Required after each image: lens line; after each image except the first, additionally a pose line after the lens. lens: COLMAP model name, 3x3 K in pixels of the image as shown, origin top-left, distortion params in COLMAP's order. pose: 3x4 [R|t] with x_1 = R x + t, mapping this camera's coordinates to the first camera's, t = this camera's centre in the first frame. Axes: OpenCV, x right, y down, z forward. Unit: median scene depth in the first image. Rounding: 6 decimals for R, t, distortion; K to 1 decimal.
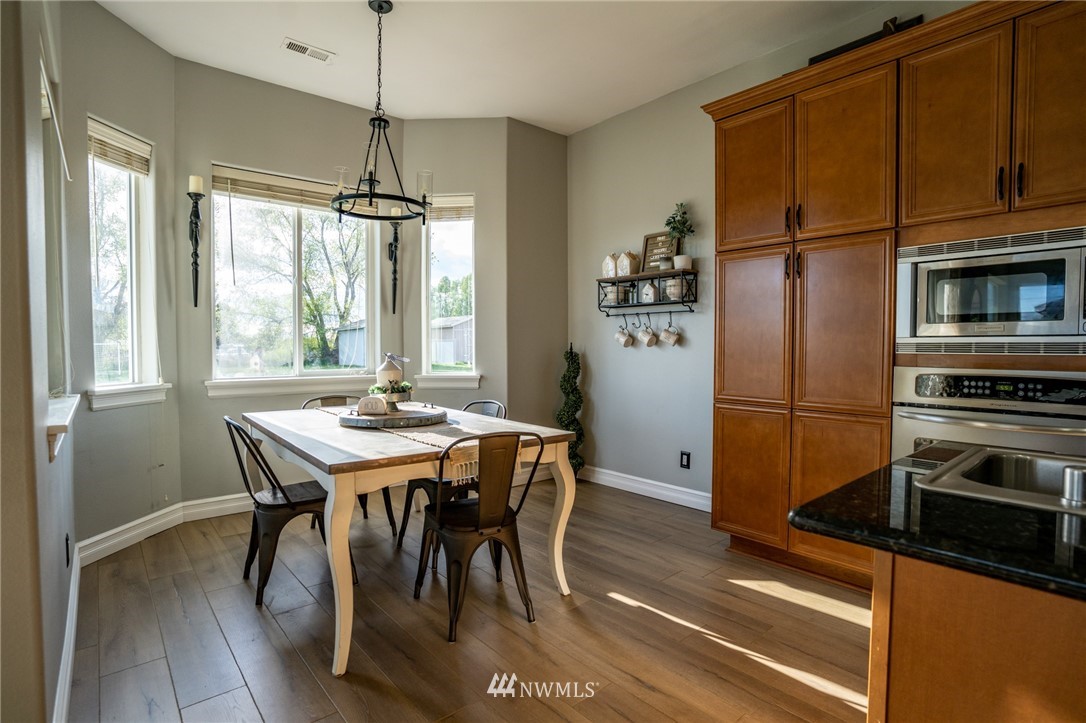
lens RADIAL K [[533.9, 0, 542.6], [0, 533.9, 363.3], [0, 0, 1]] dist [-0.082196, 0.037552]
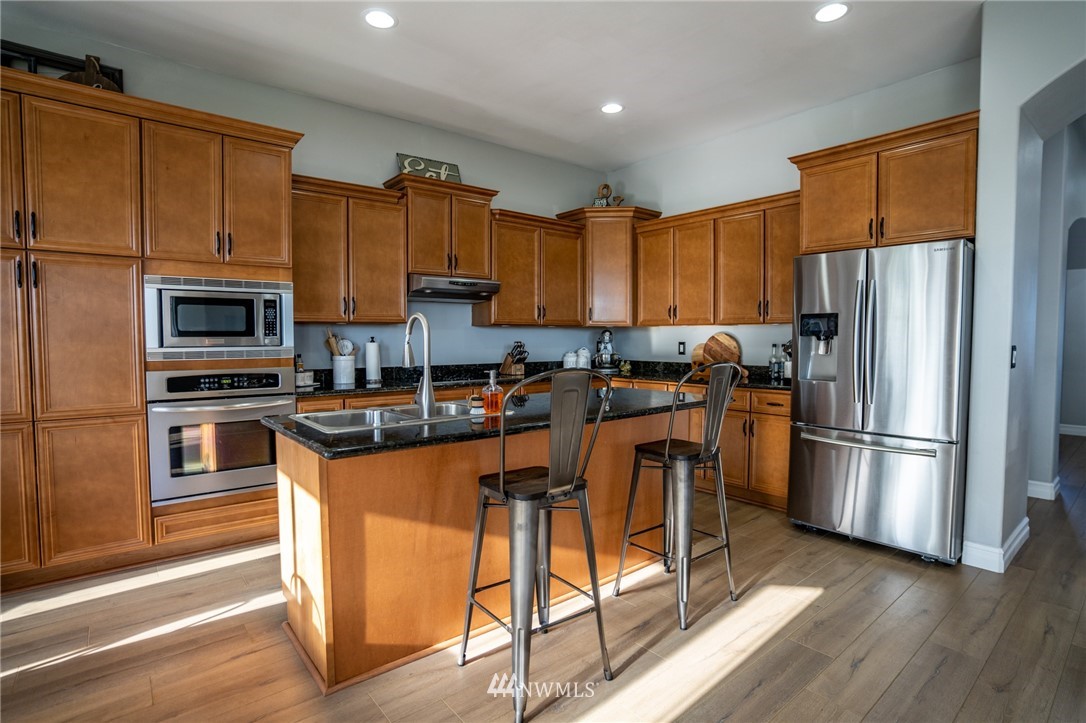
lens RADIAL K [[533.9, 0, 542.6], [0, 533.9, 363.3], [0, 0, 1]] dist [-0.082196, 0.037552]
pose [[0.025605, -0.051039, 0.998368, -0.416766], [0.032828, 0.998200, 0.050189, -0.036179], [-0.999133, 0.031489, 0.027234, 0.026461]]
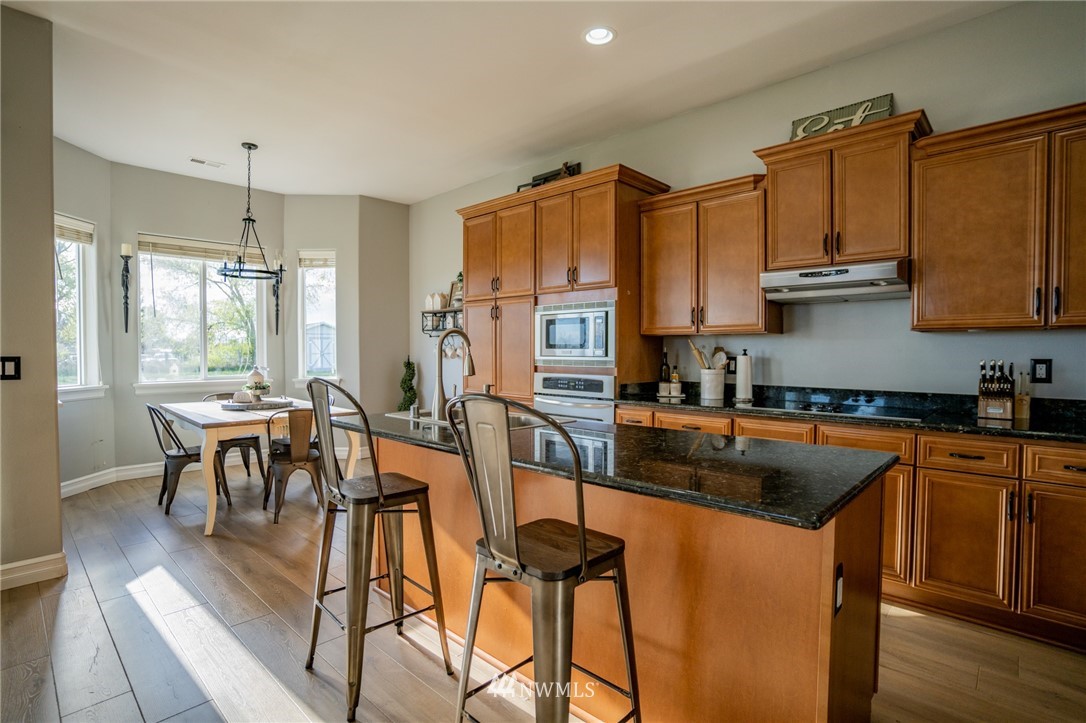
lens RADIAL K [[533.9, 0, 542.6], [0, 533.9, 363.3], [0, 0, 1]] dist [-0.082196, 0.037552]
pose [[0.994828, -0.002523, 0.101541, 0.425111], [0.003380, 0.999960, -0.008271, -0.008371], [-0.101516, 0.008572, 0.994797, -0.679252]]
